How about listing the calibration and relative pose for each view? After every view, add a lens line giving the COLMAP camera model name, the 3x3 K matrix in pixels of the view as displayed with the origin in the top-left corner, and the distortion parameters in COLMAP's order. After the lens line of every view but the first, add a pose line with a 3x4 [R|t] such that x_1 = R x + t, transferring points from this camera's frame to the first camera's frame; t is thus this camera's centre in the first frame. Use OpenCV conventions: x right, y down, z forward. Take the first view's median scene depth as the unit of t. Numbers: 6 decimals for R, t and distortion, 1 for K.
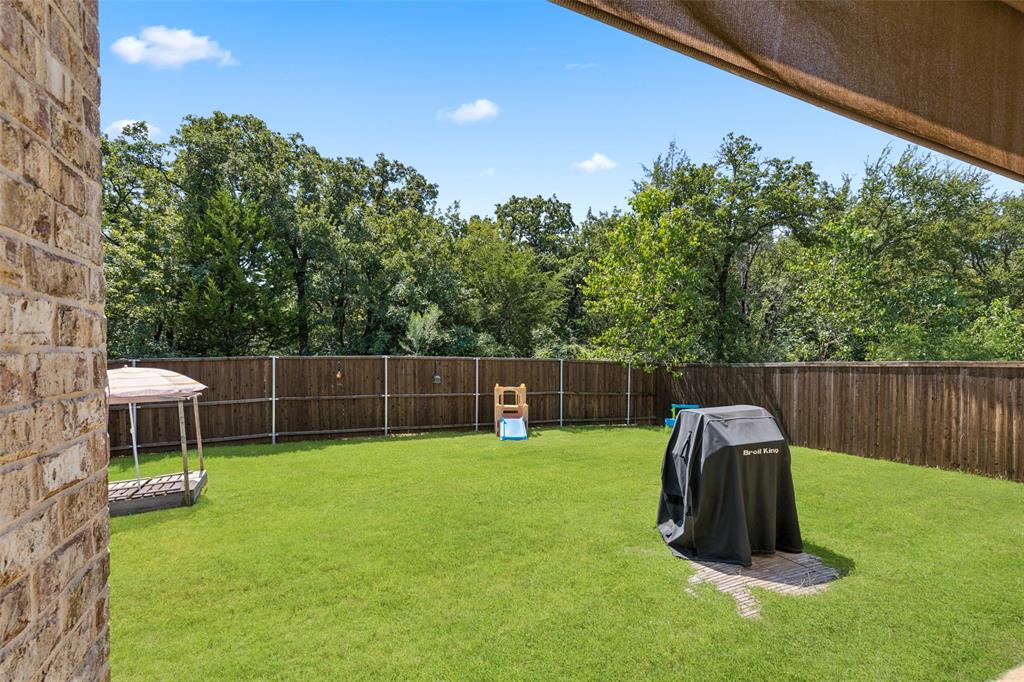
lens RADIAL K [[460.4, 0, 529.5], [0, 460.4, 362.3], [0, 0, 1]] dist [0.008556, -0.000429]
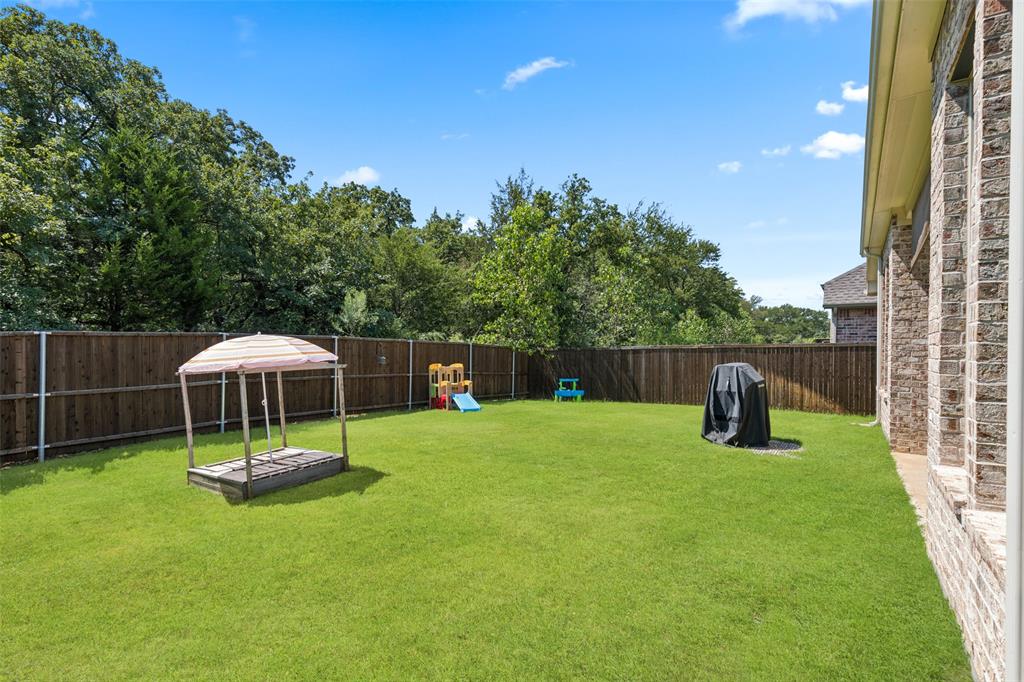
lens RADIAL K [[460.4, 0, 503.0], [0, 460.4, 346.3], [0, 0, 1]] dist [0.008556, -0.000429]
pose [[0.866109, 0.009963, 0.499757, -0.472727], [0.001668, 0.999738, -0.022821, 0.029593], [-0.499853, 0.020599, 0.865865, -0.027239]]
